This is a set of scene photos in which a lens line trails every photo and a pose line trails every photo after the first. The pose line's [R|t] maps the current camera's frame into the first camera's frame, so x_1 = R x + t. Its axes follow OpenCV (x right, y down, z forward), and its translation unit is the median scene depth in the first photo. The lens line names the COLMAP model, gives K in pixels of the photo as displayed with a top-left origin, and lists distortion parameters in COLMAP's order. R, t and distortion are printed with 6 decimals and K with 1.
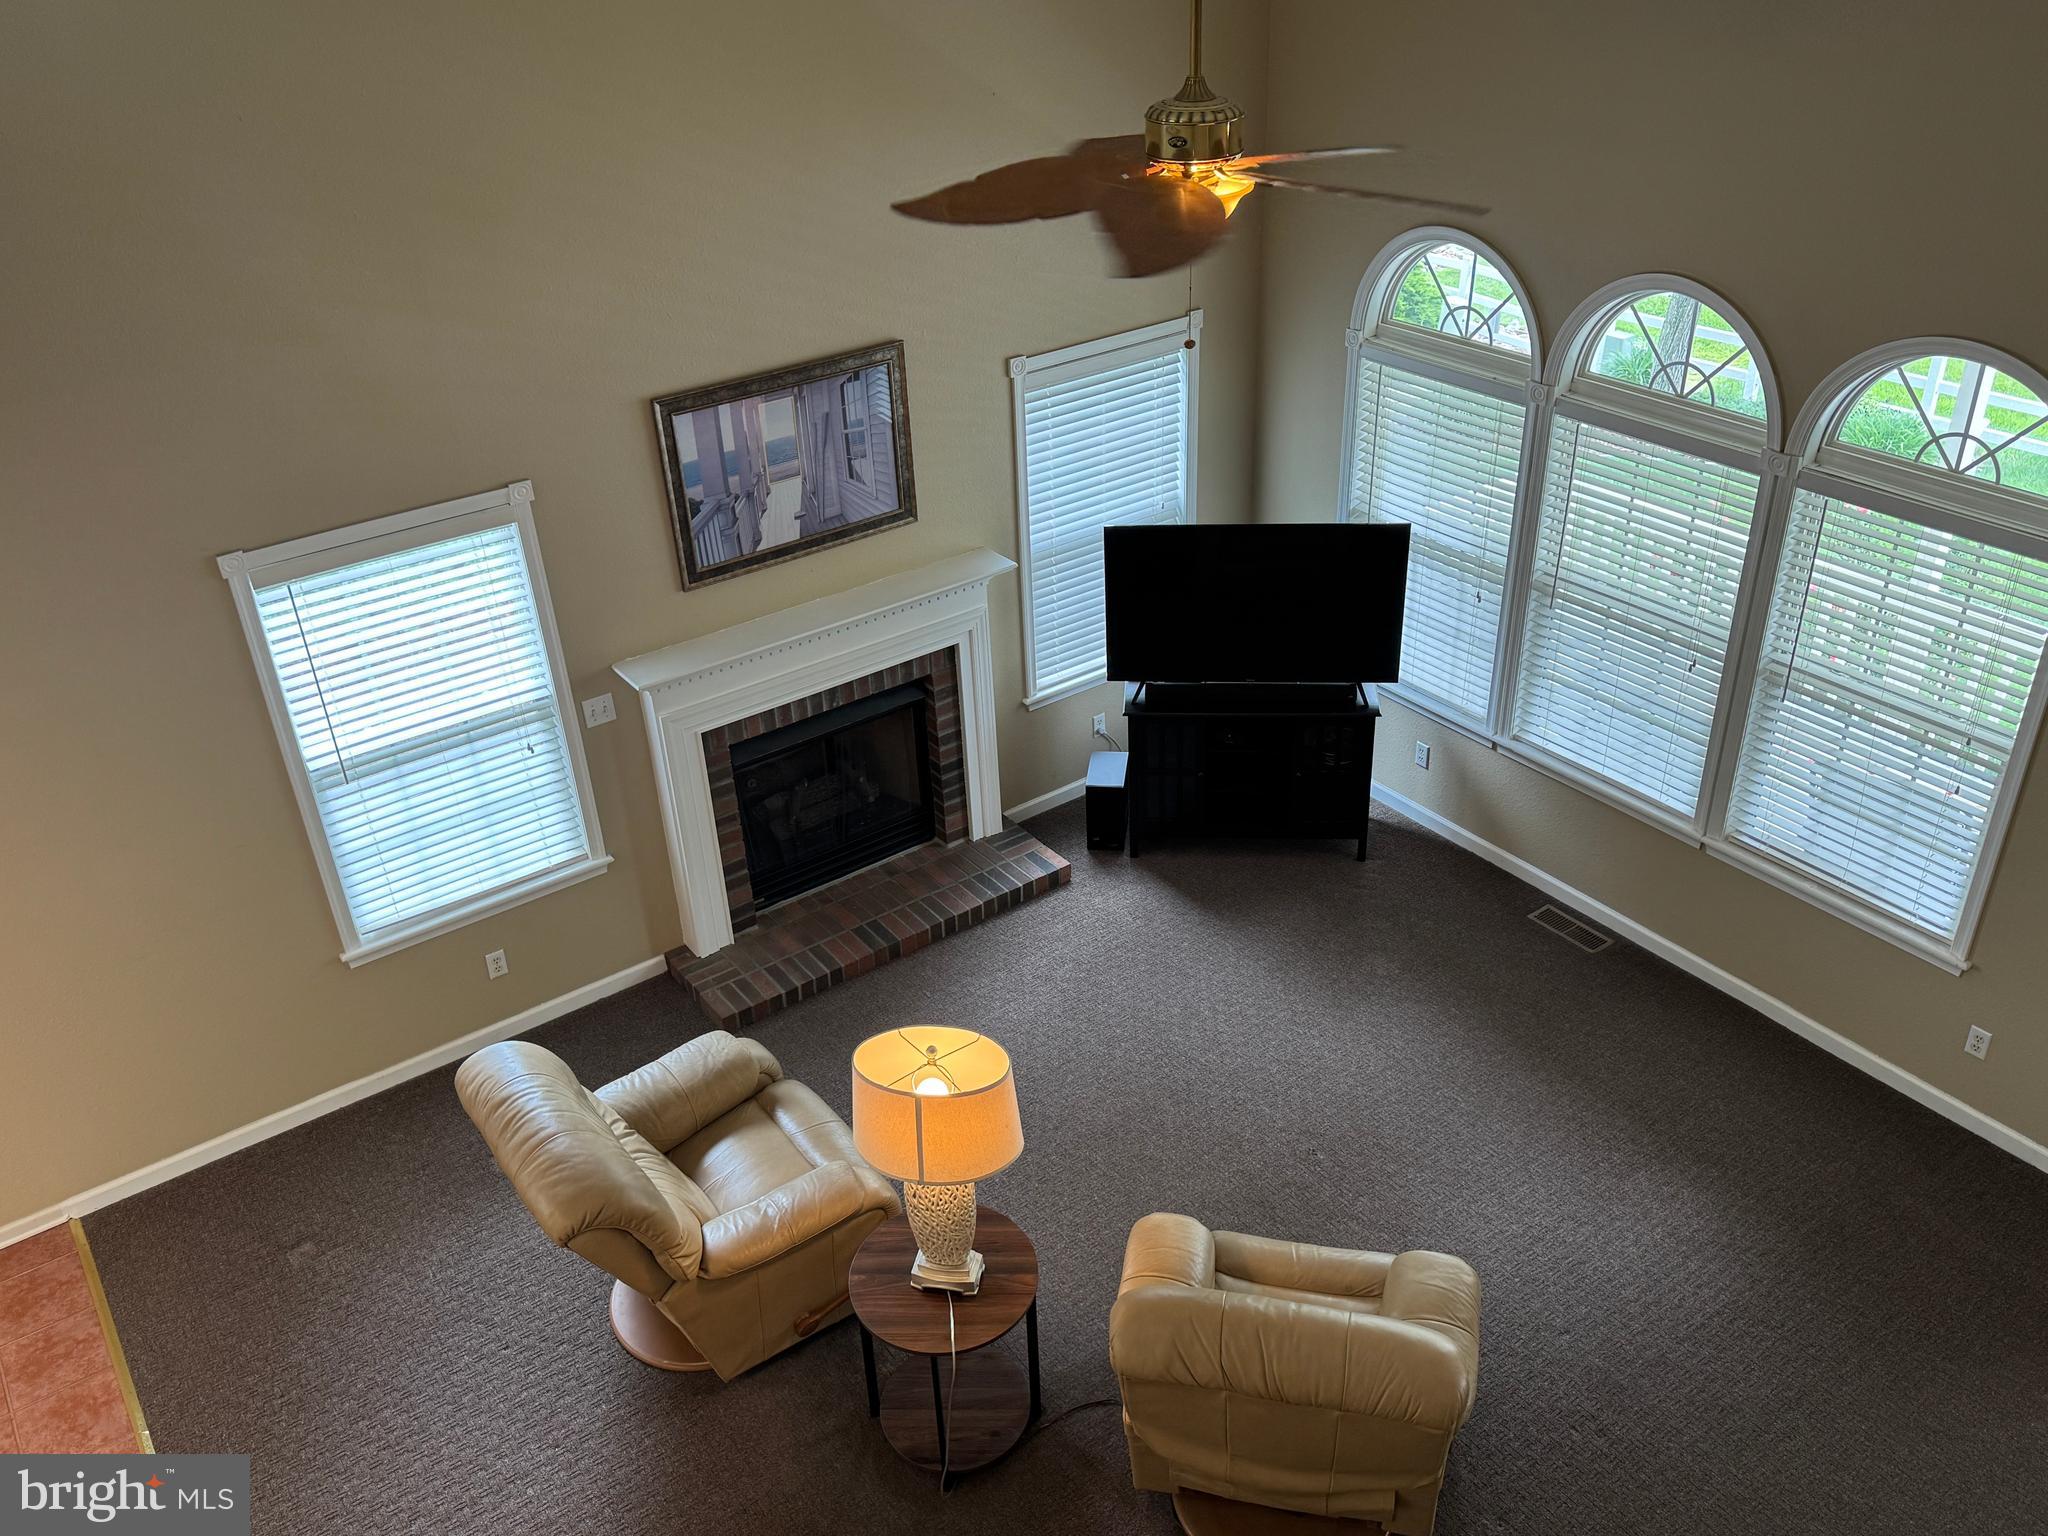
lens RADIAL K [[1627.6, 0, 1024.5], [0, 1627.6, 786.7], [0, 0, 1]] dist [0.048622, -0.001798]
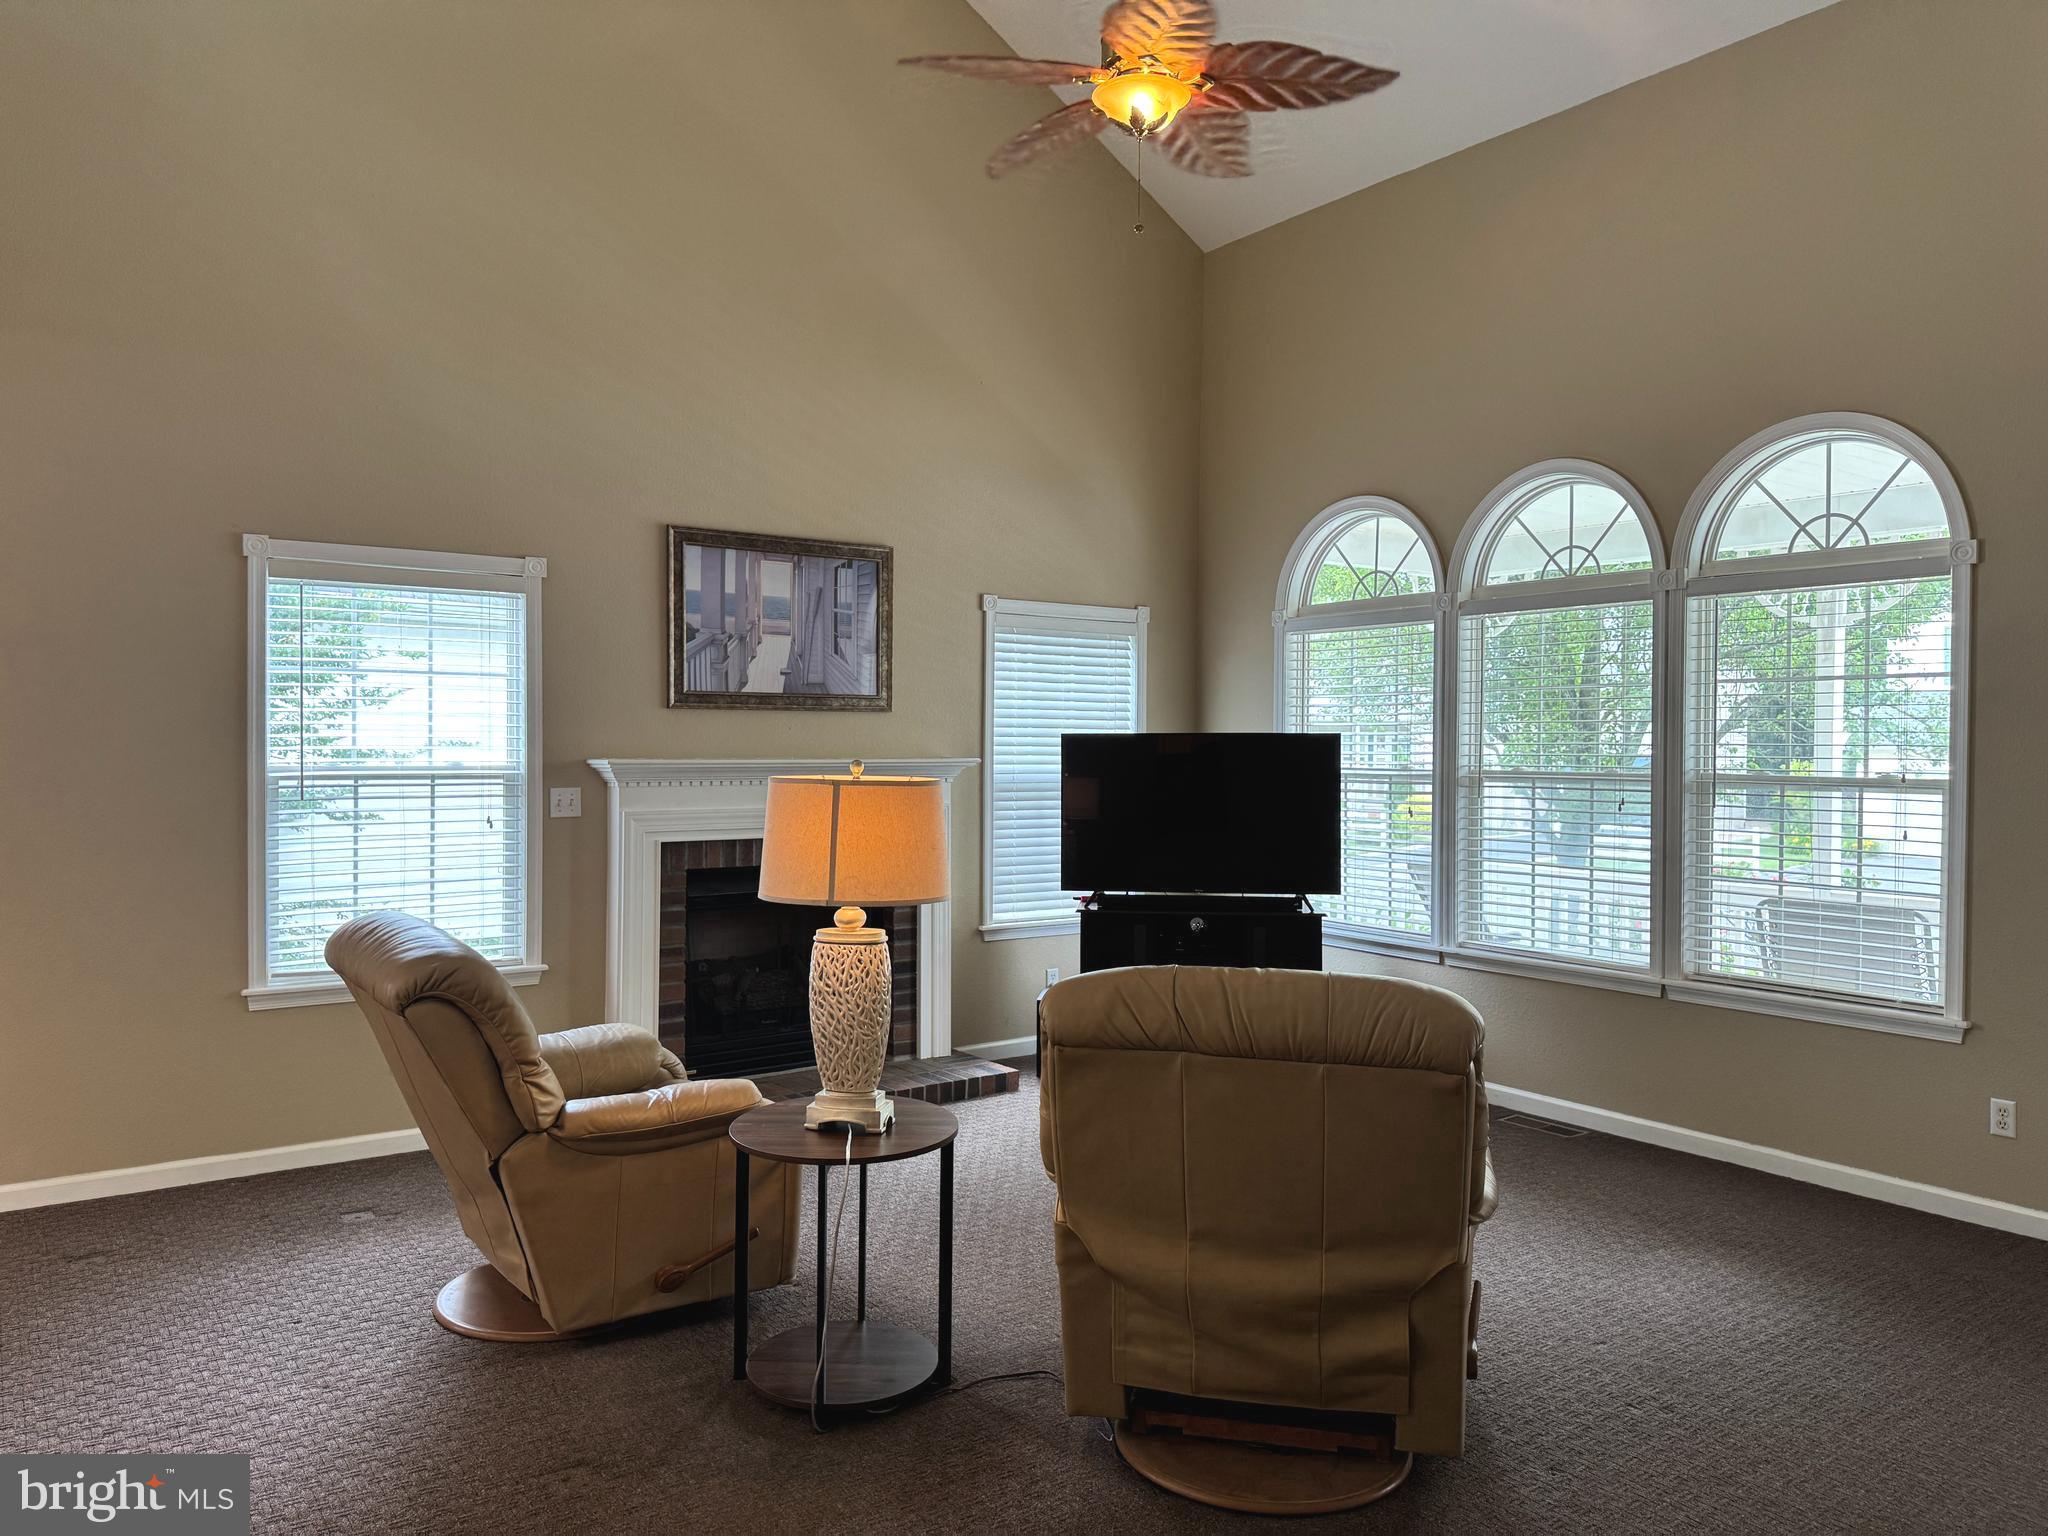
lens RADIAL K [[1427.0, 0, 1017.1], [0, 1427.0, 762.0], [0, 0, 1]] dist [0.062307, -0.047359]
pose [[0.998828, 0.048406, -0.000381, 0.021855], [-0.041843, 0.859398, -0.509593, 0.373349], [-0.024340, 0.509011, 0.860416, 0.200186]]
